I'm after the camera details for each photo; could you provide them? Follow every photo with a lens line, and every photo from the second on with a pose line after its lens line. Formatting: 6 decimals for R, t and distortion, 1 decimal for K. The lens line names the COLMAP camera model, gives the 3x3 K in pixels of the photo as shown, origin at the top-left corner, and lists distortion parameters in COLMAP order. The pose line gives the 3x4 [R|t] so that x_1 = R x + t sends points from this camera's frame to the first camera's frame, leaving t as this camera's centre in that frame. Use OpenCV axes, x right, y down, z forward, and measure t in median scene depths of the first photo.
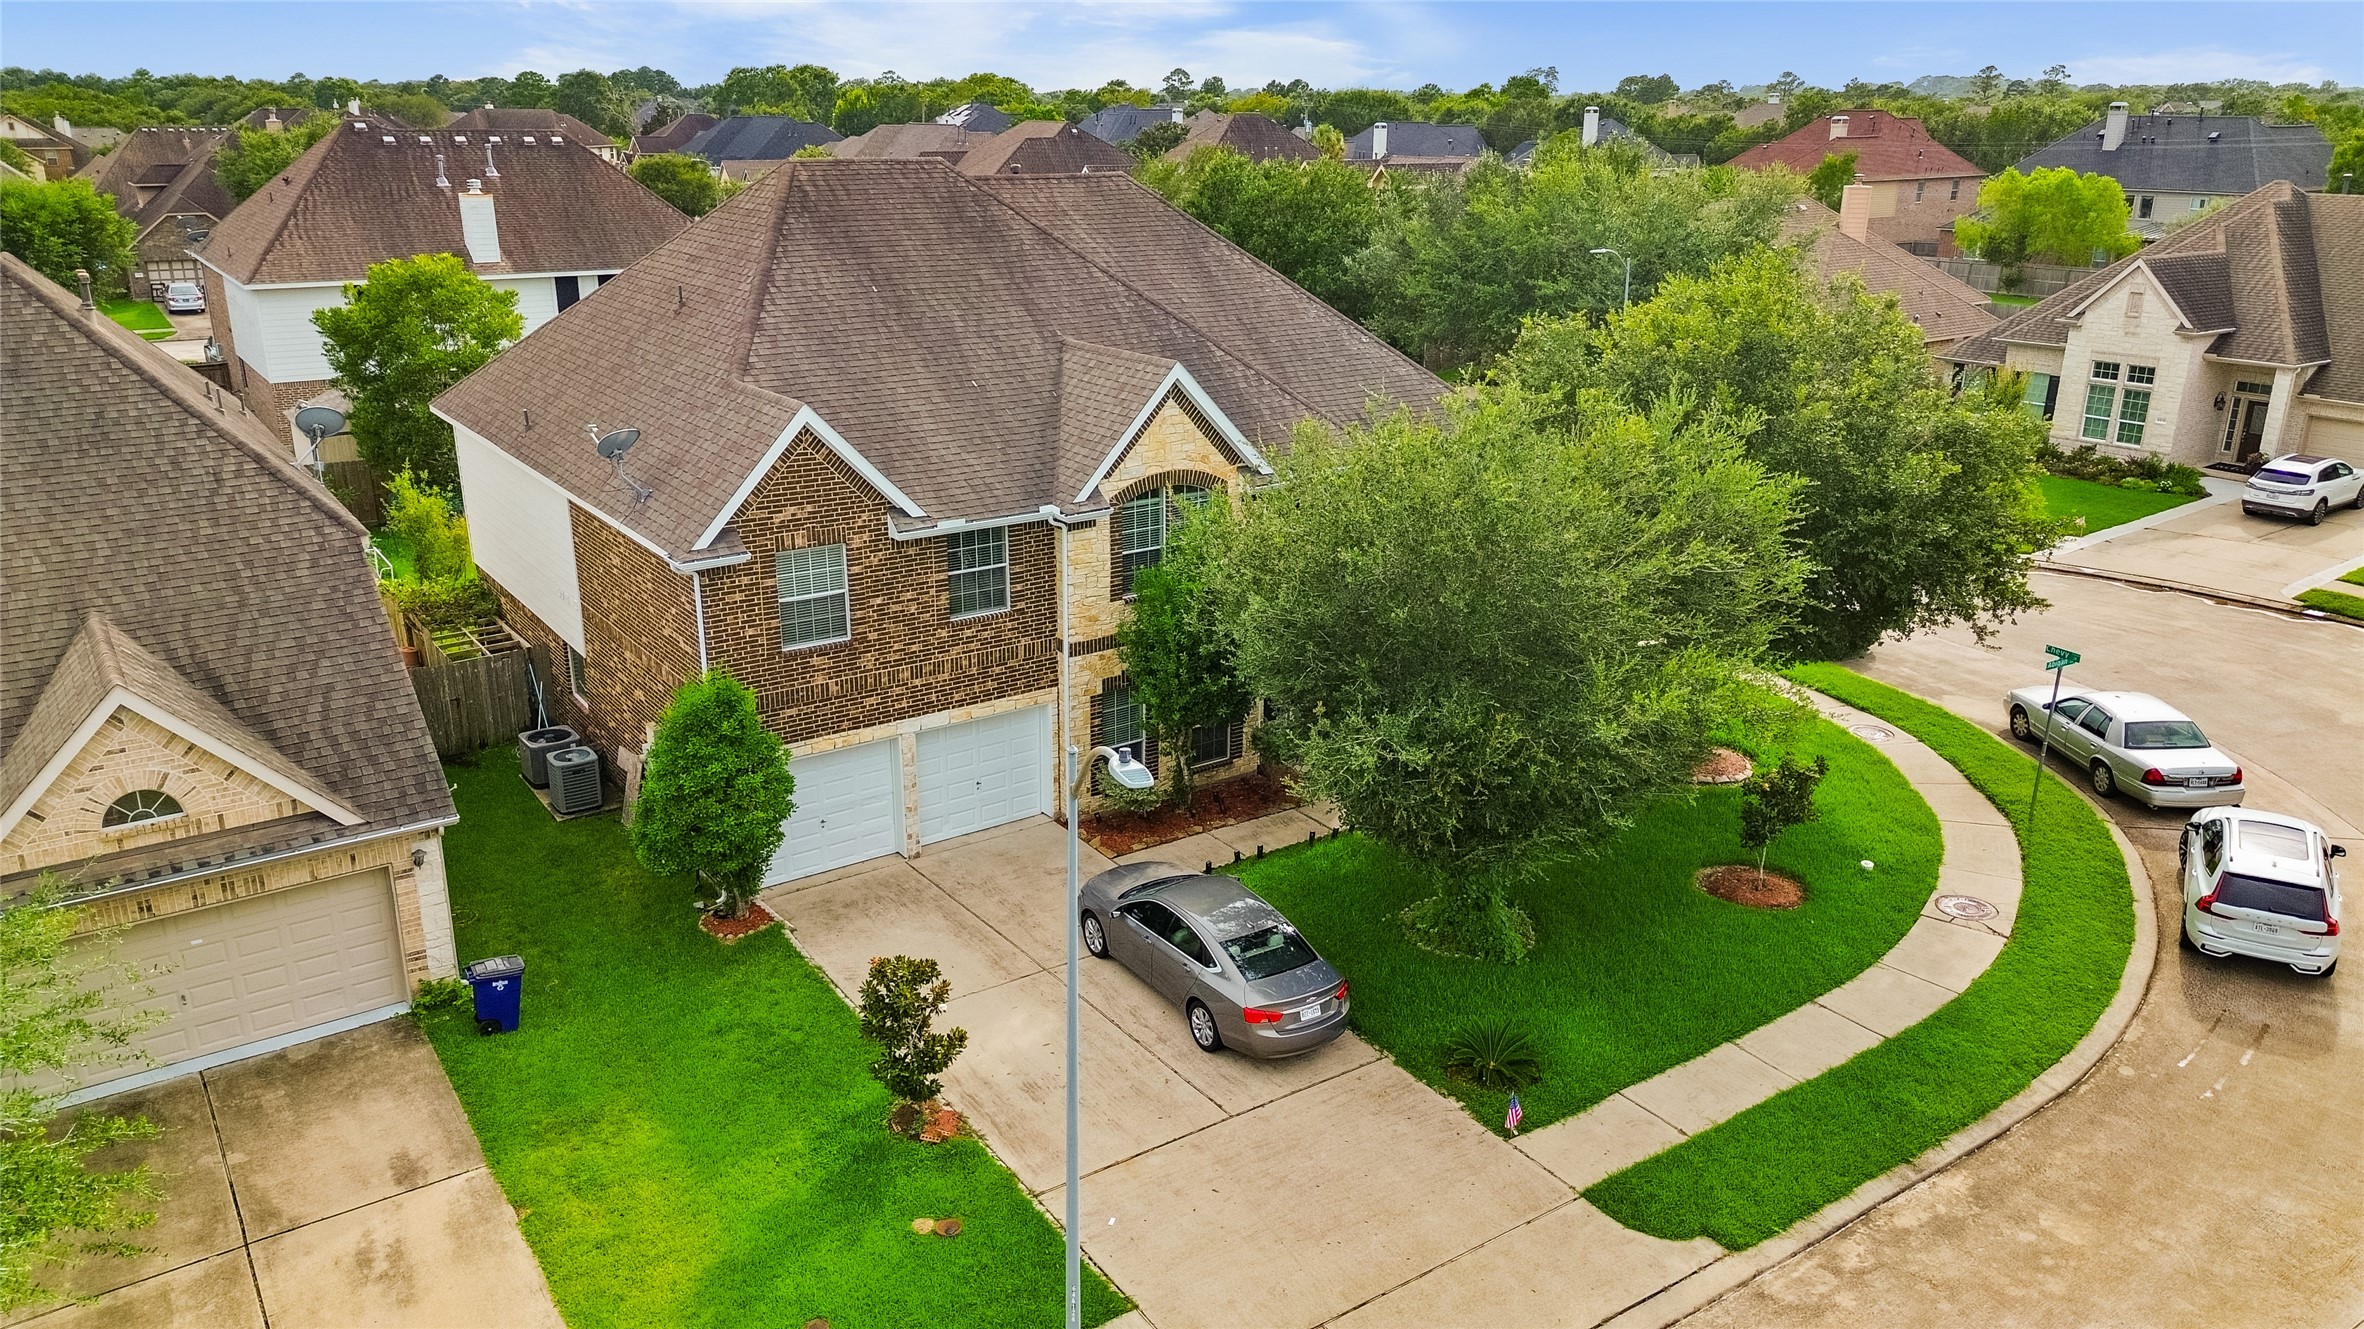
lens RADIAL K [[1673.3, 0, 1197.9], [0, 1673.3, 671.1], [0, 0, 1]] dist [0.033630, -0.007478]
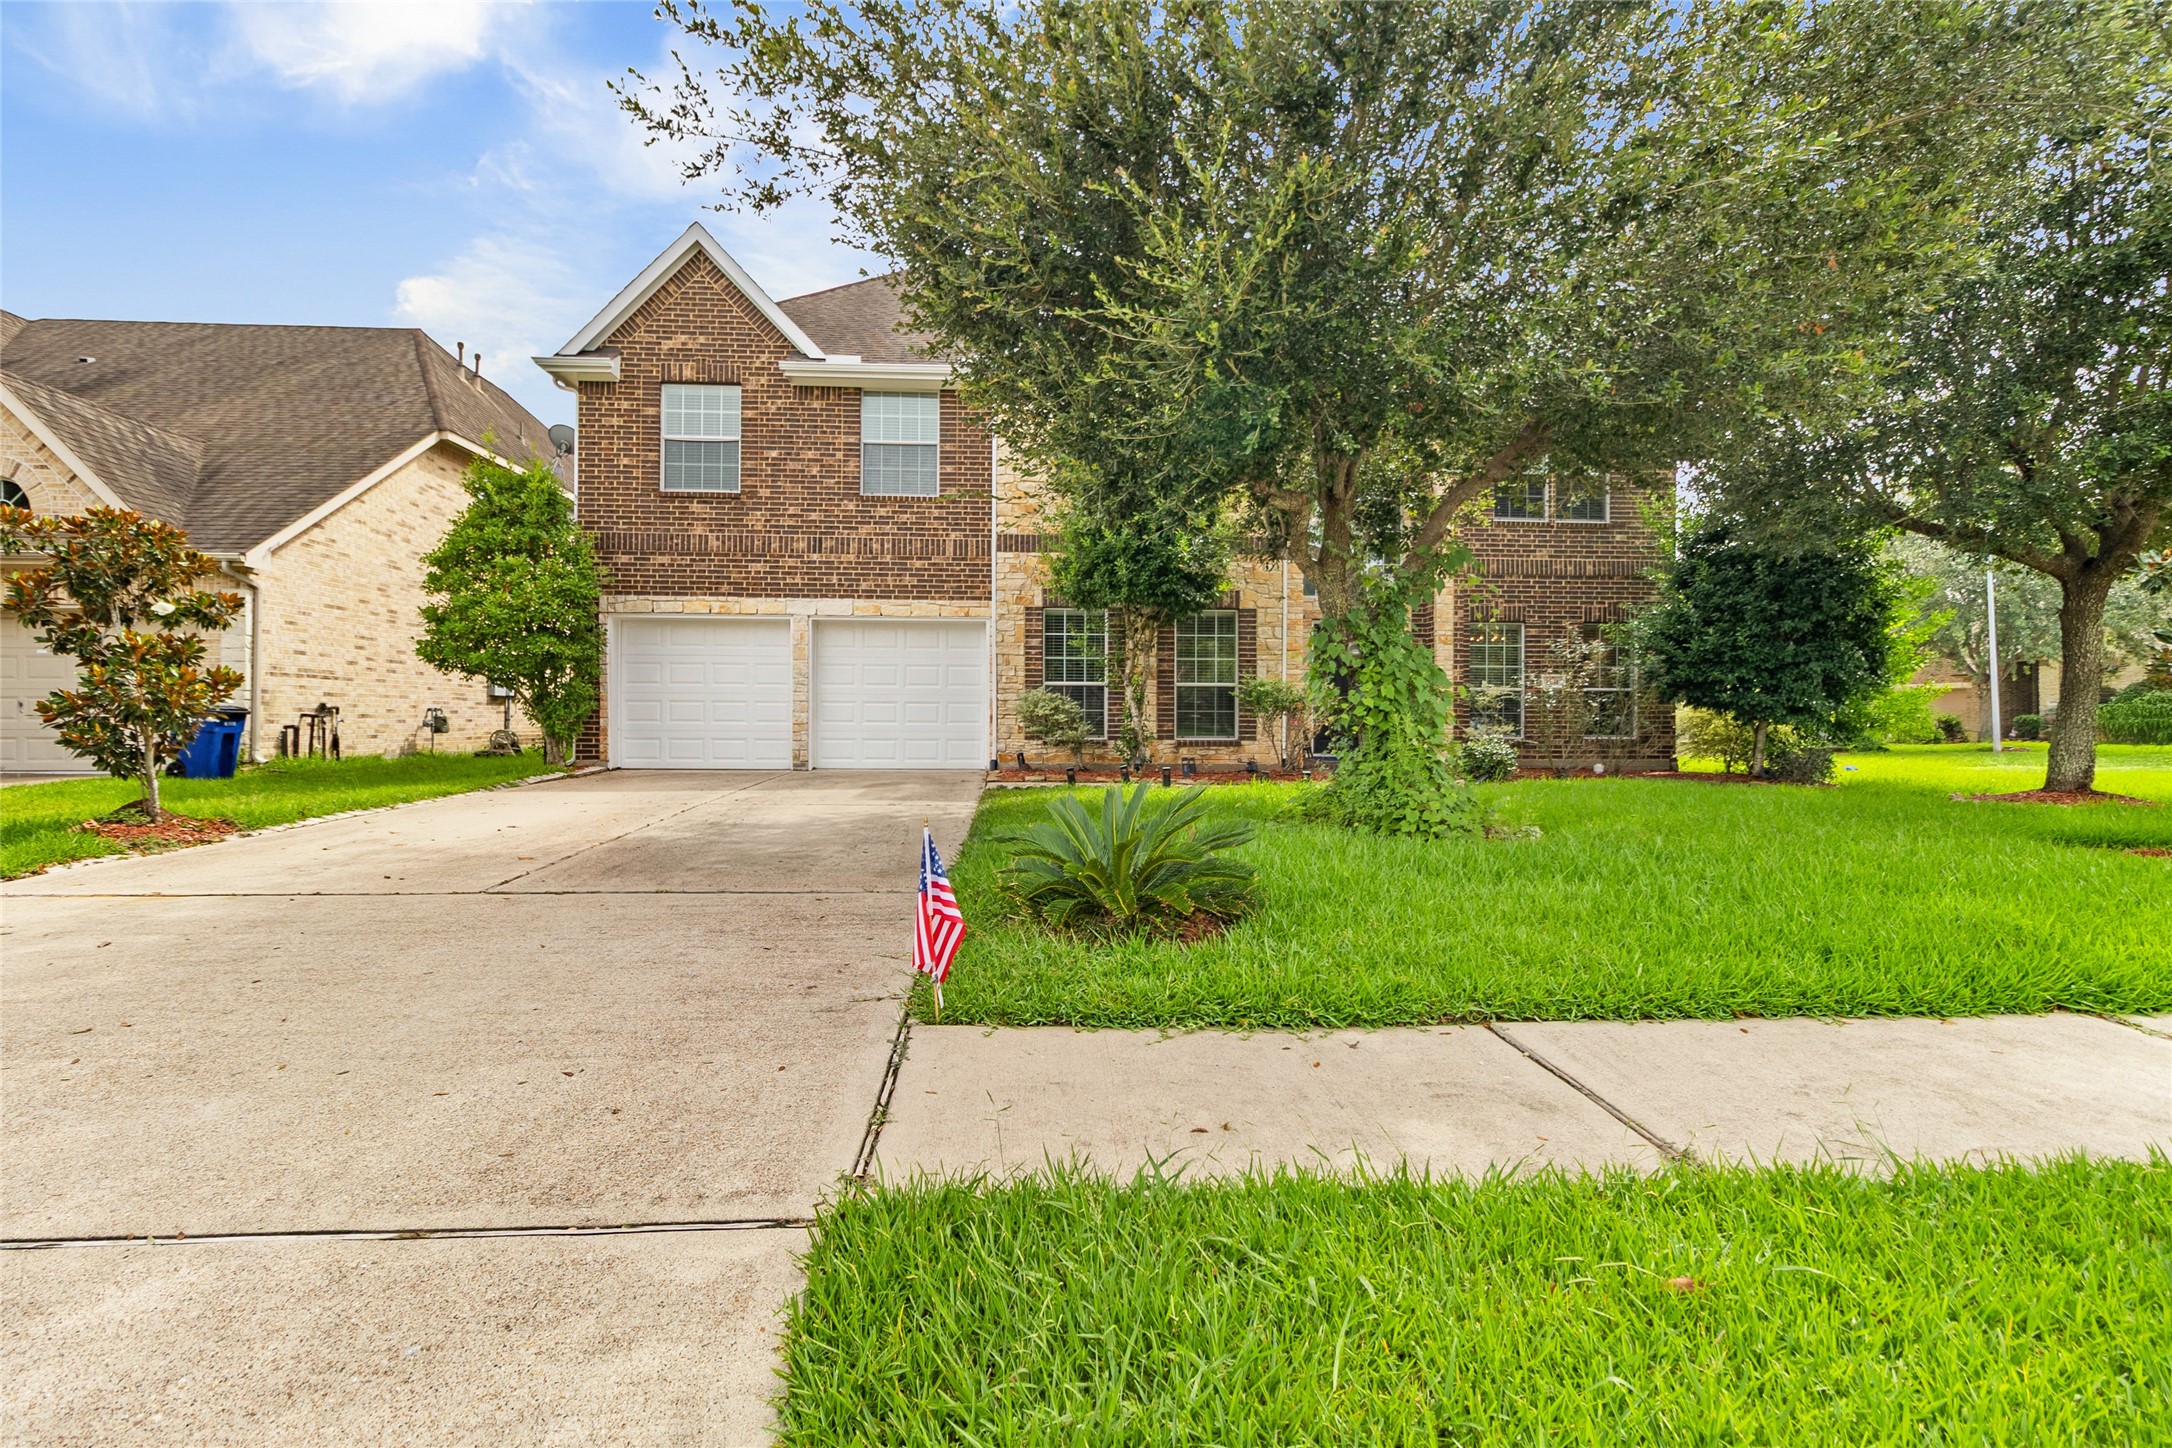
lens RADIAL K [[988.1, 0, 1080.6], [0, 988.1, 710.9], [0, 0, 1]] dist [0.001714, -0.000384]
pose [[0.847850, -0.009013, -0.530160, 0.236863], [-0.171798, 0.941250, -0.290747, 0.219098], [0.501634, 0.337590, 0.796490, 0.705256]]
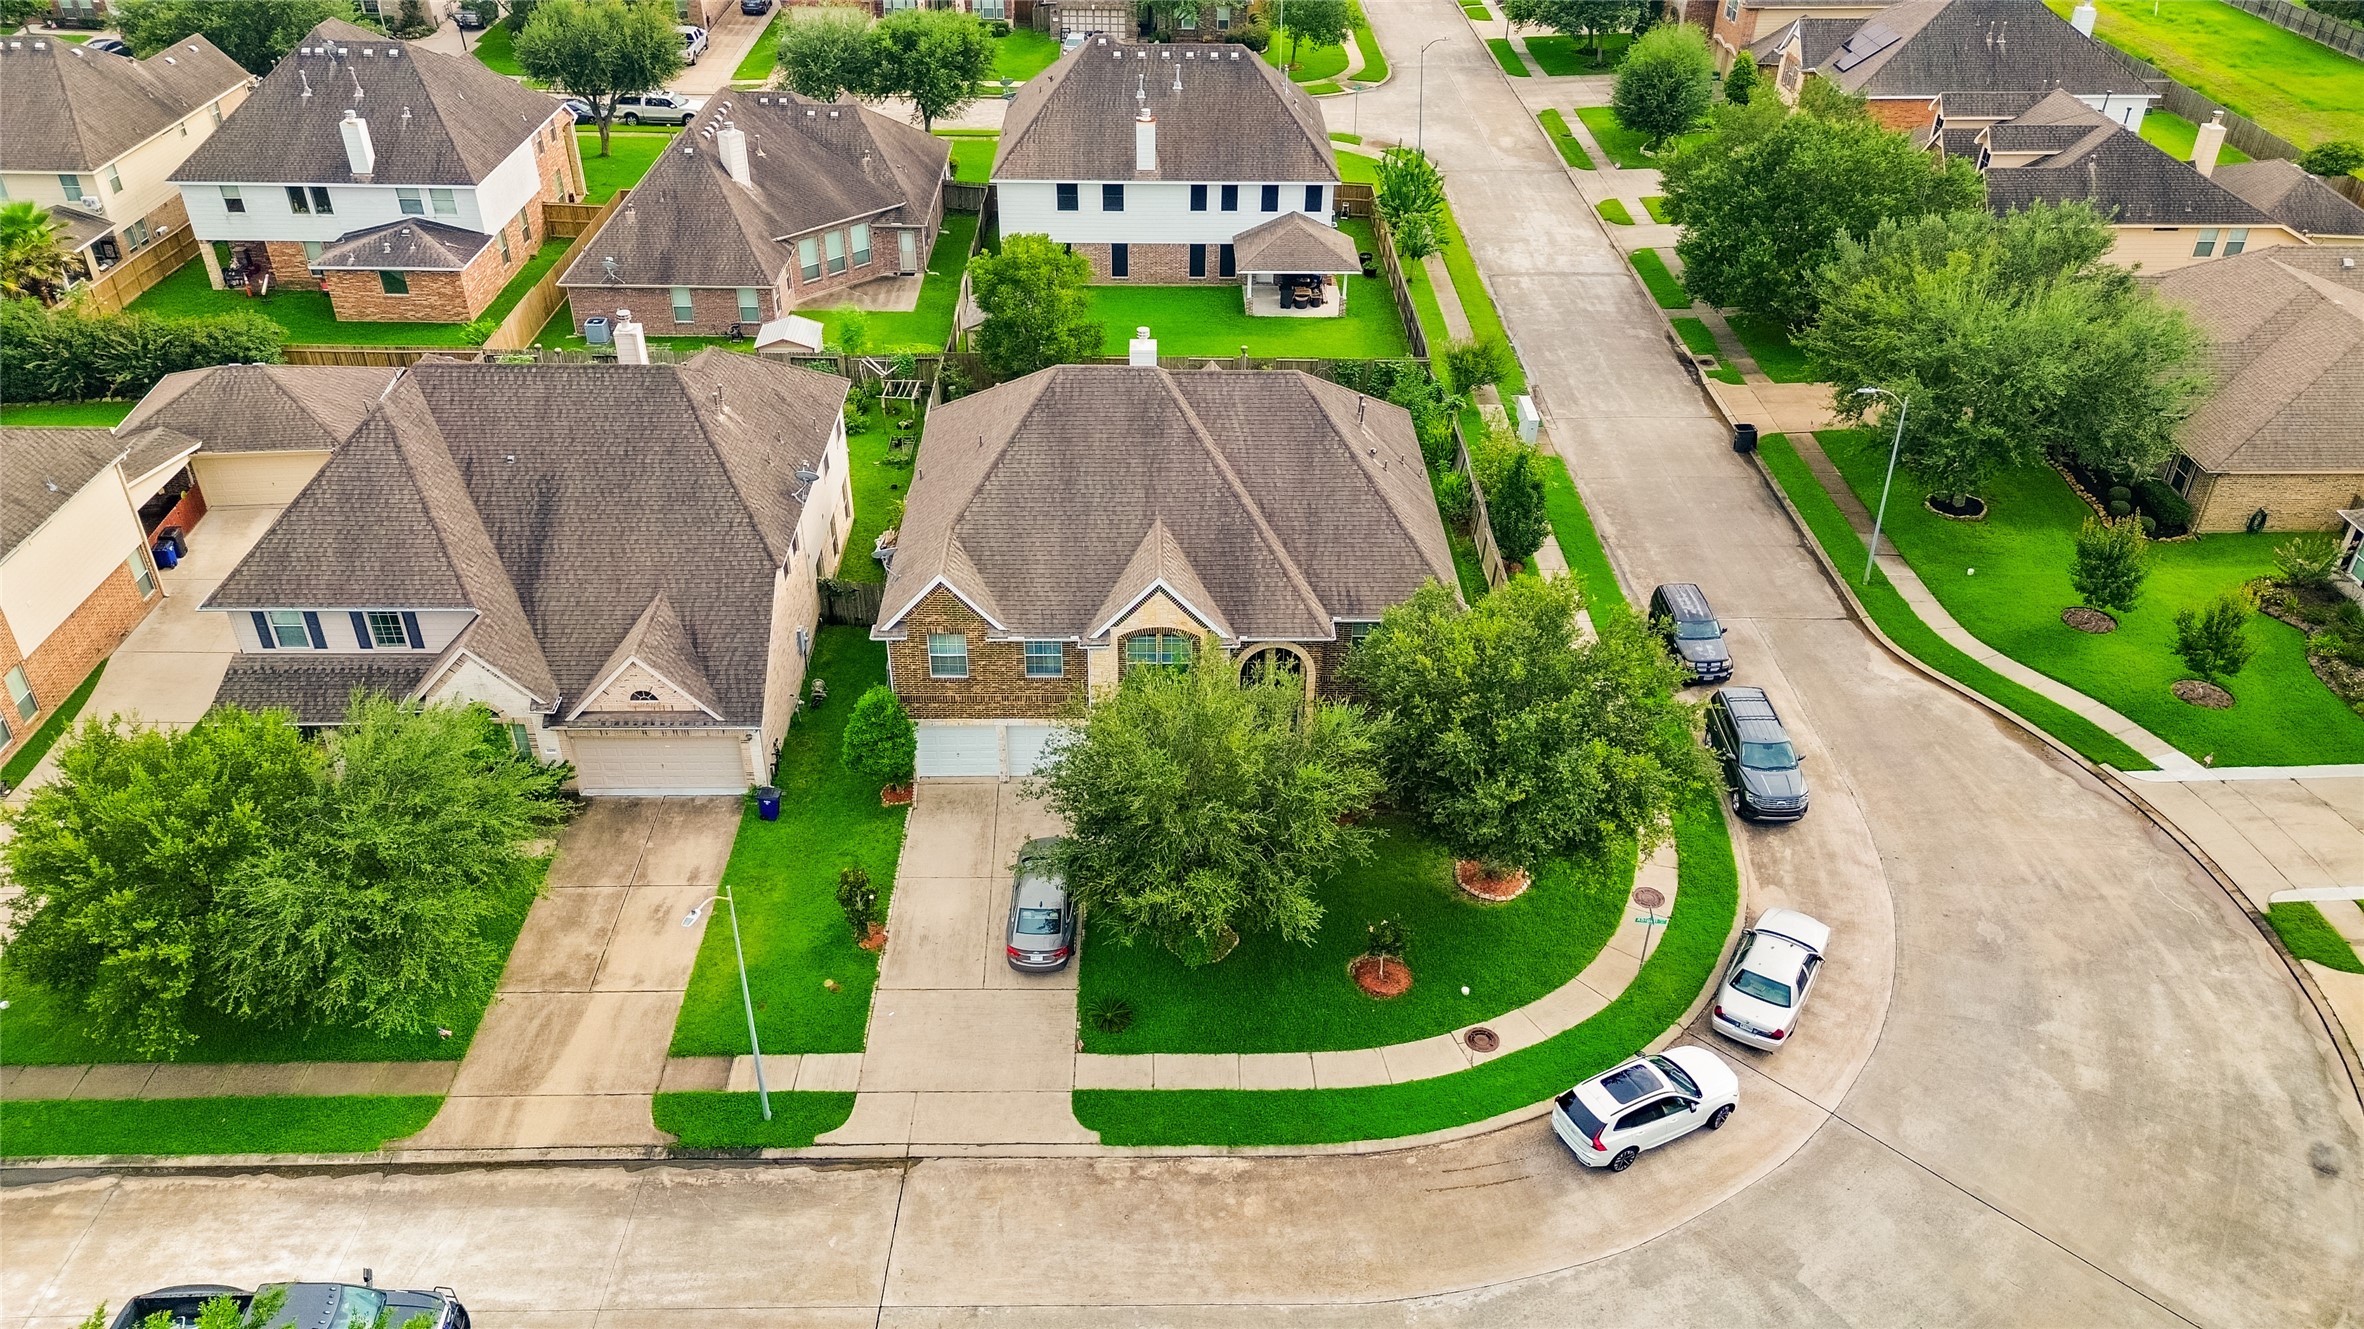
lens RADIAL K [[1673.3, 0, 1197.9], [0, 1673.3, 671.1], [0, 0, 1]] dist [0.033630, -0.007478]
pose [[0.829119, 0.315313, -0.461670, 0.896252], [-0.189569, 0.935418, 0.298425, -0.649712], [0.525952, -0.159911, 0.835346, -0.463555]]
